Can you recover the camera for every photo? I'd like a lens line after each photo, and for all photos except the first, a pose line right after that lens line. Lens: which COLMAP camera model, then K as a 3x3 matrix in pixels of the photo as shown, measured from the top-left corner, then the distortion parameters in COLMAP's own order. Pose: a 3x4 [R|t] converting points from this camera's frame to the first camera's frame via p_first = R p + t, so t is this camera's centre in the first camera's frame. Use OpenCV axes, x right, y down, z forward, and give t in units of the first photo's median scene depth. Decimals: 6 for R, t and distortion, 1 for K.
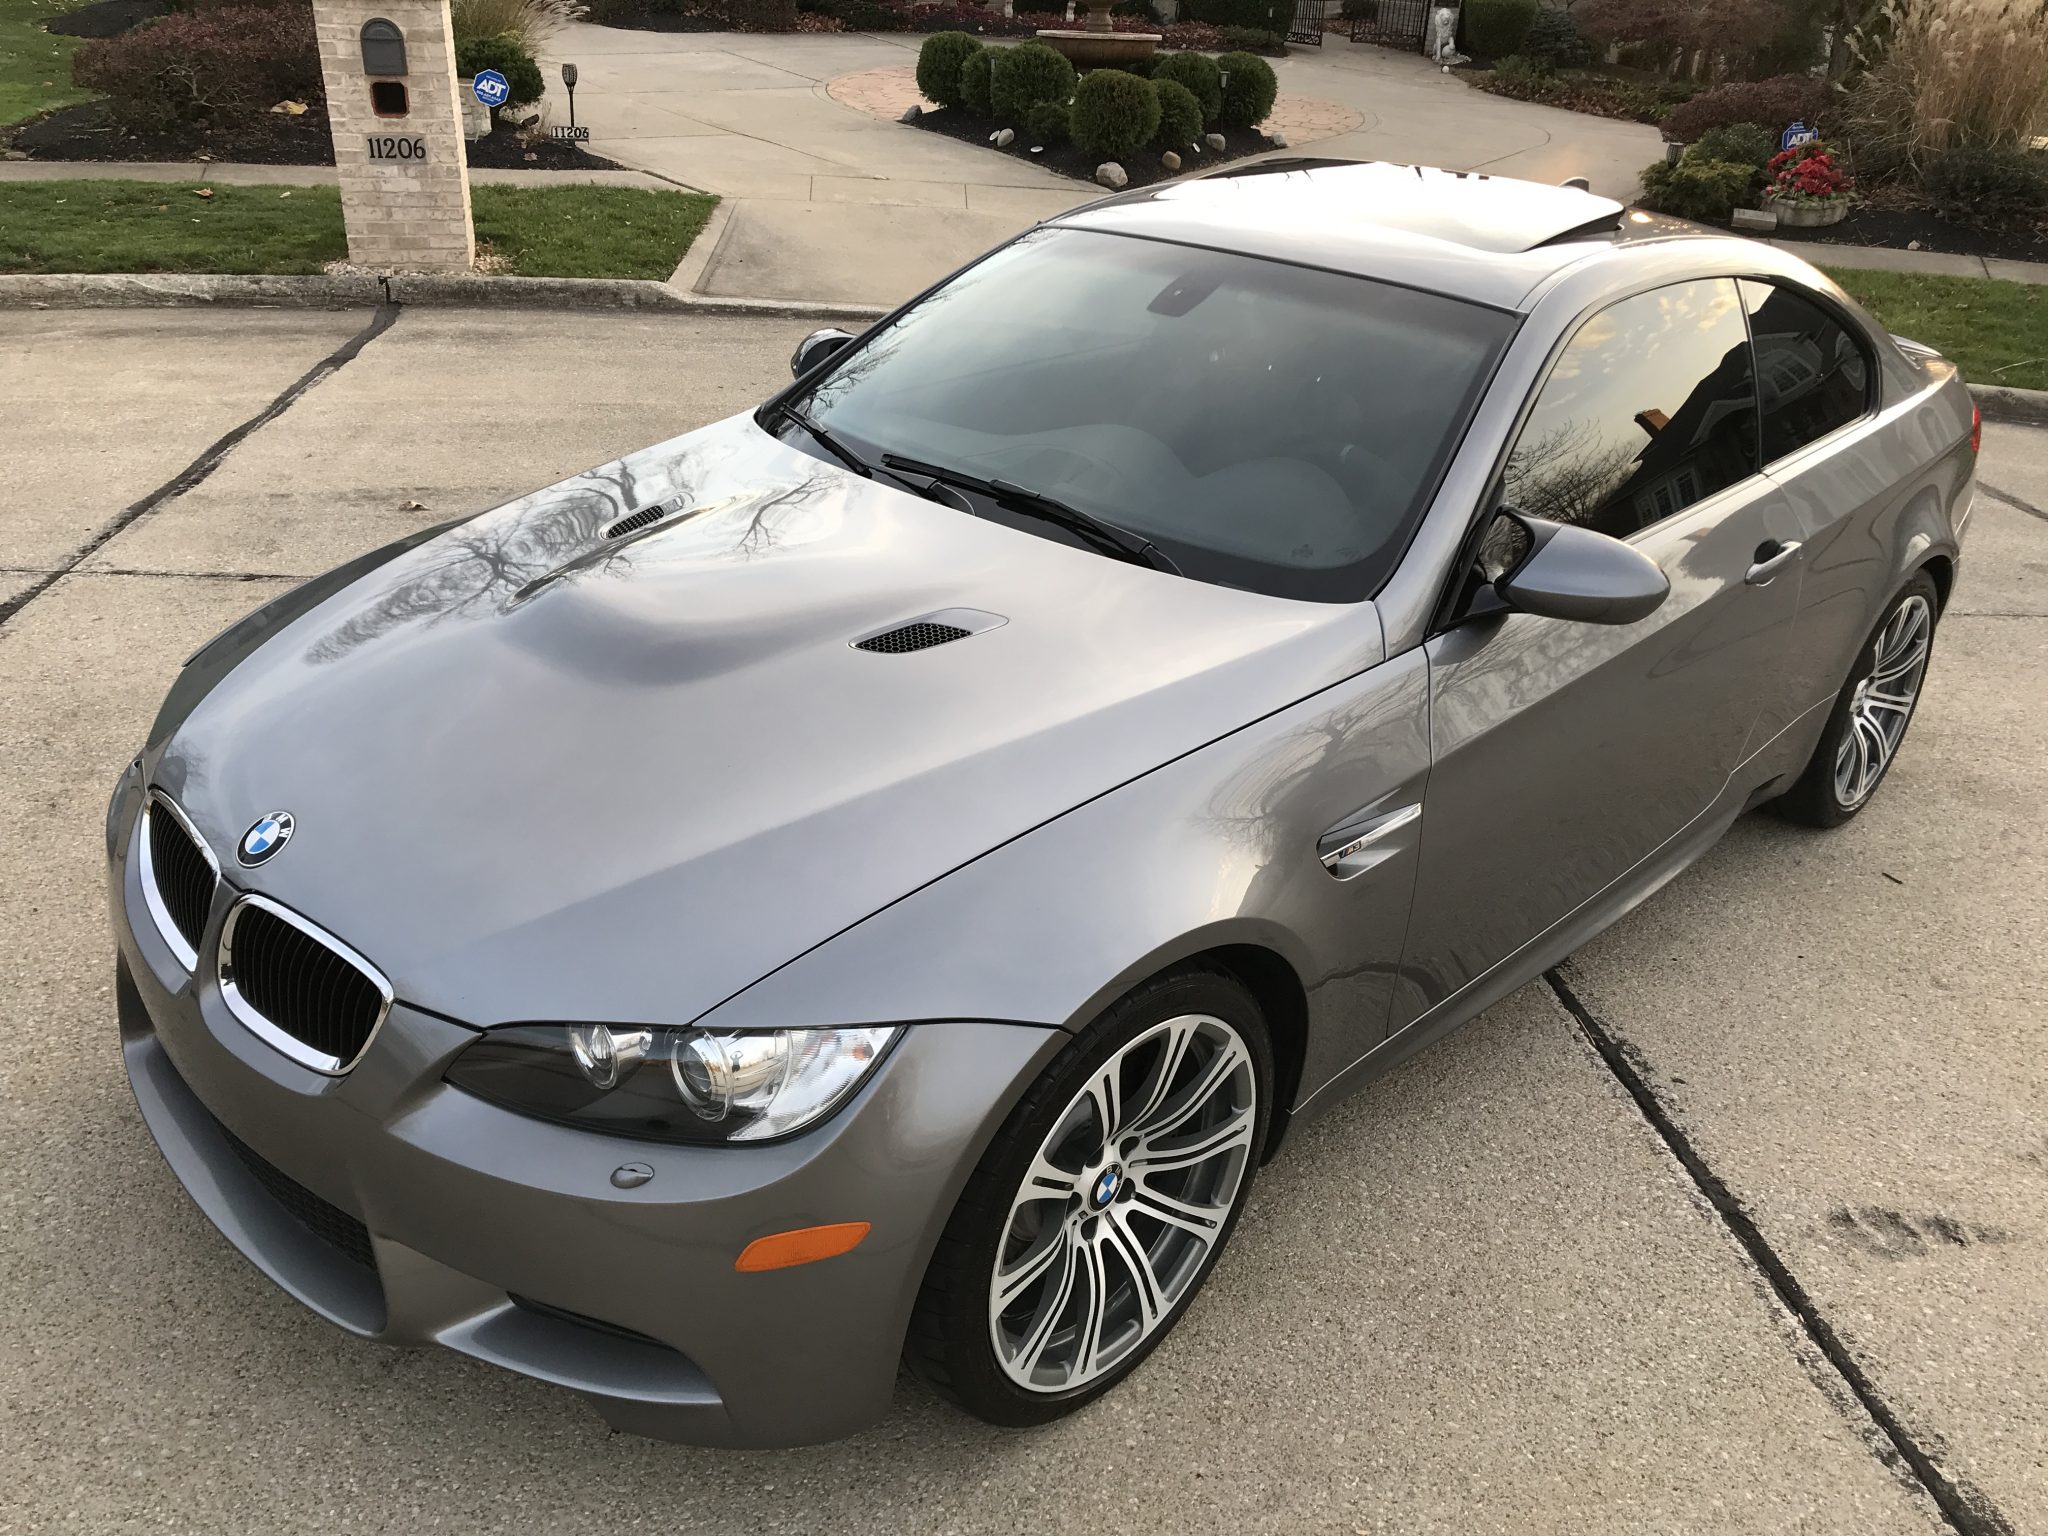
lens RADIAL K [[1671.0, 0, 1016.4], [0, 1671.0, 757.6], [0, 0, 1]] dist [0.026830, -0.003012]
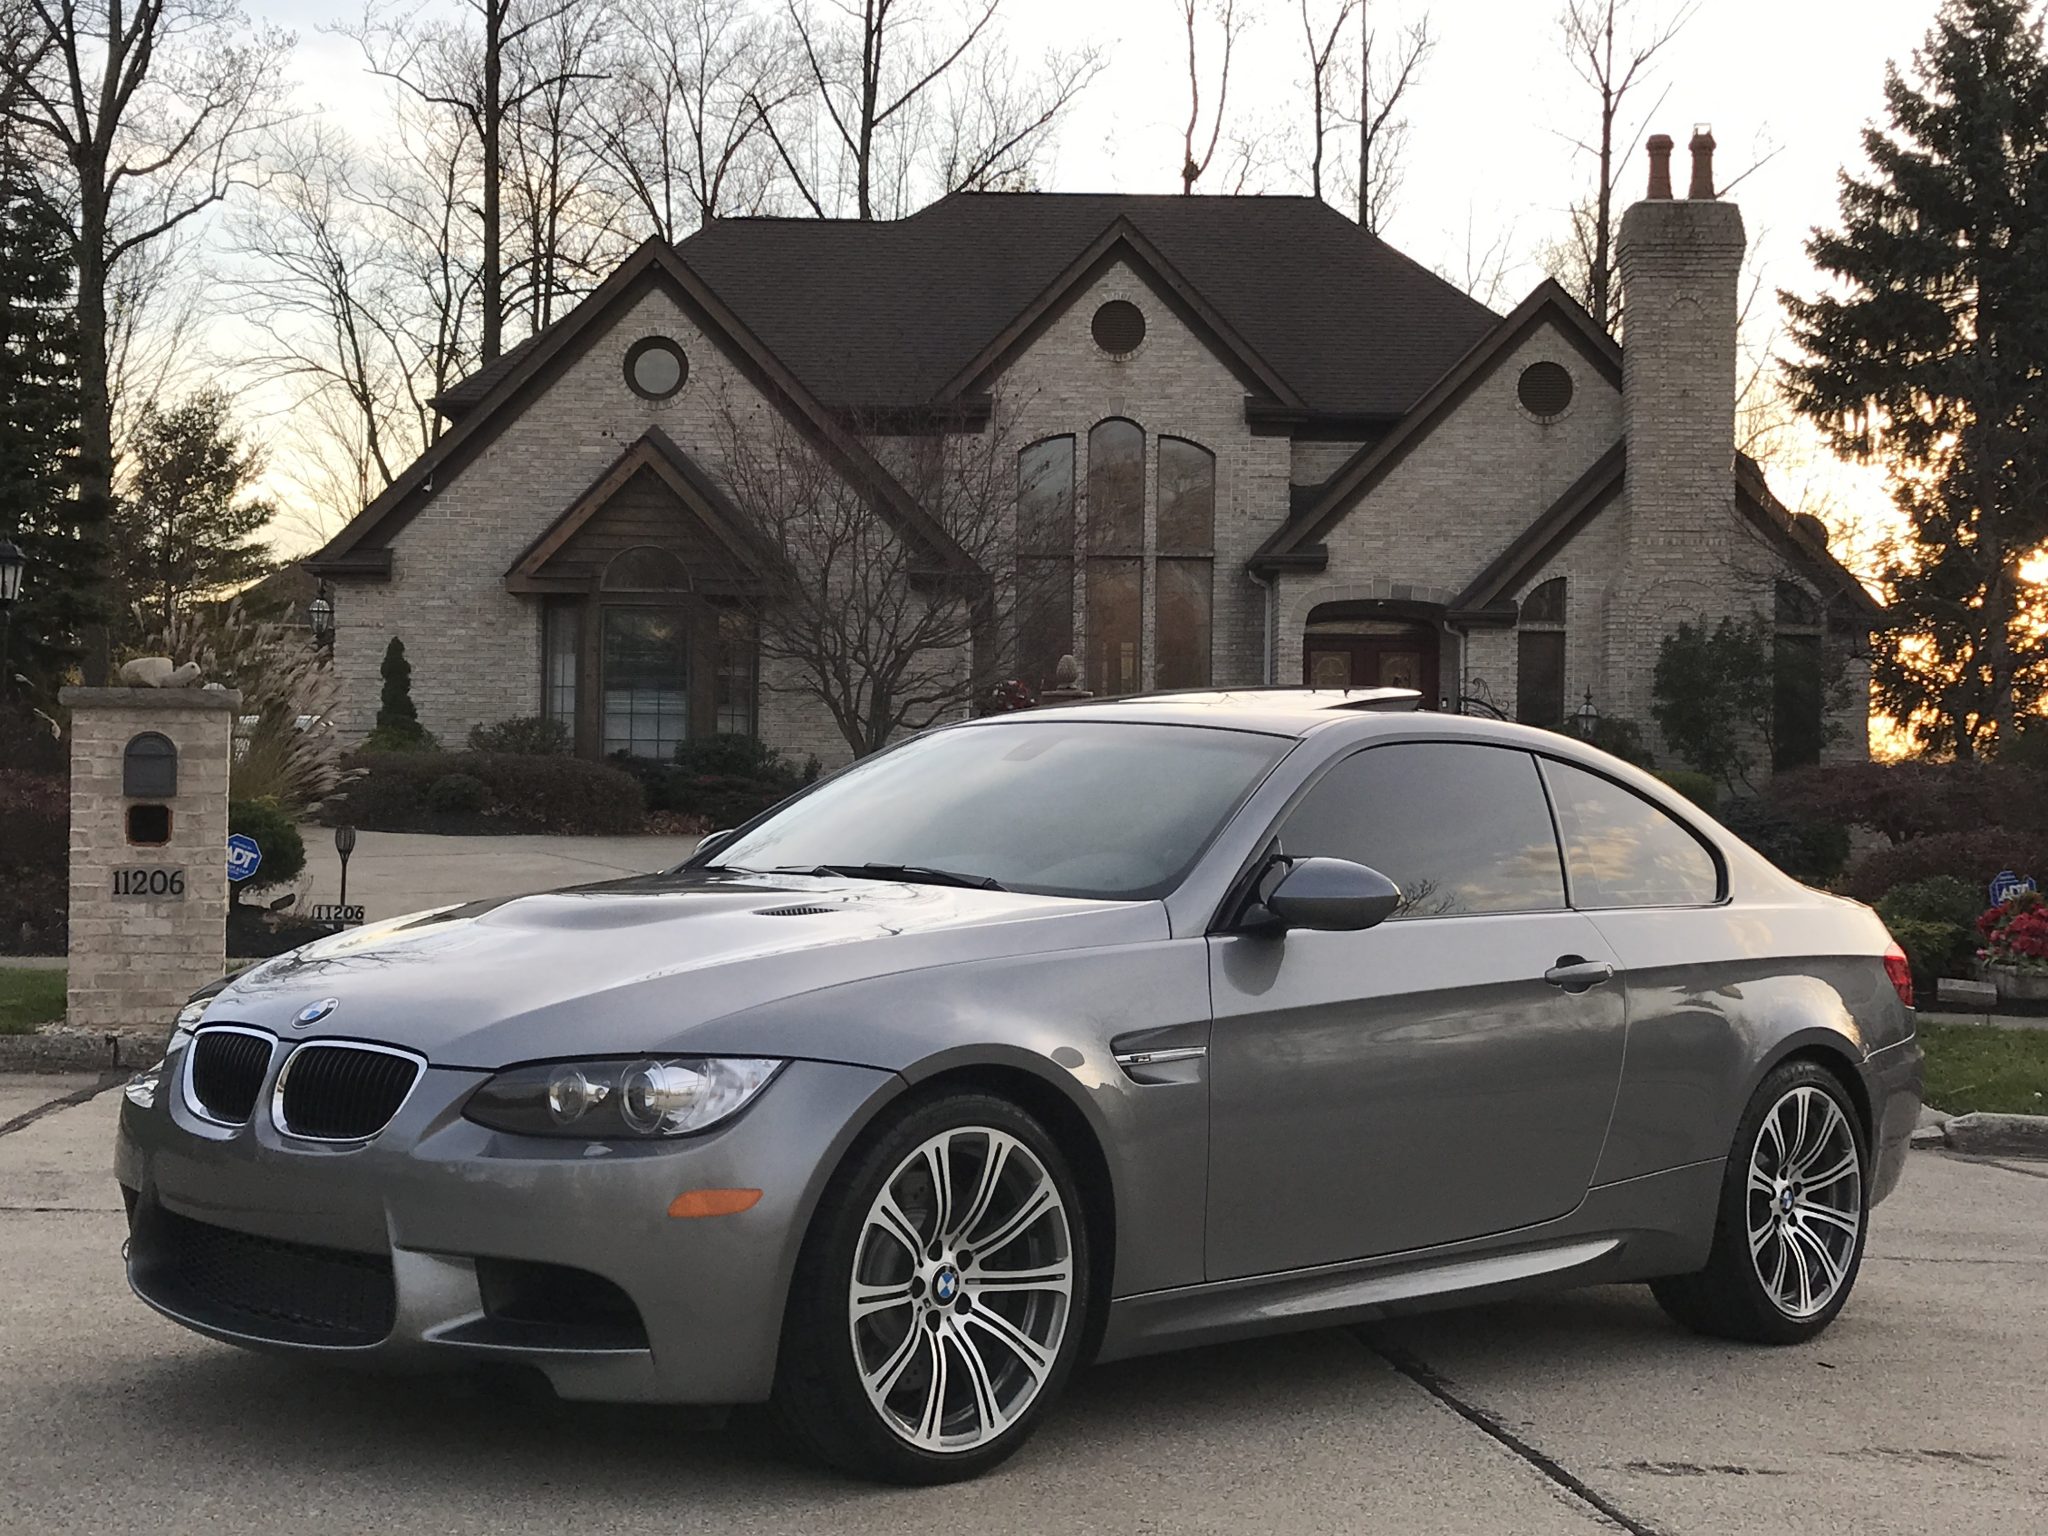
lens RADIAL K [[2955.2, 0, 1017.1], [0, 2955.2, 763.0], [0, 0, 1]] dist [0.225462, -0.953220]
pose [[0.999766, -0.017535, 0.012702, 0.019699], [0.021334, 0.898057, -0.439362, 0.204168], [-0.003703, 0.439530, 0.898220, -0.272532]]
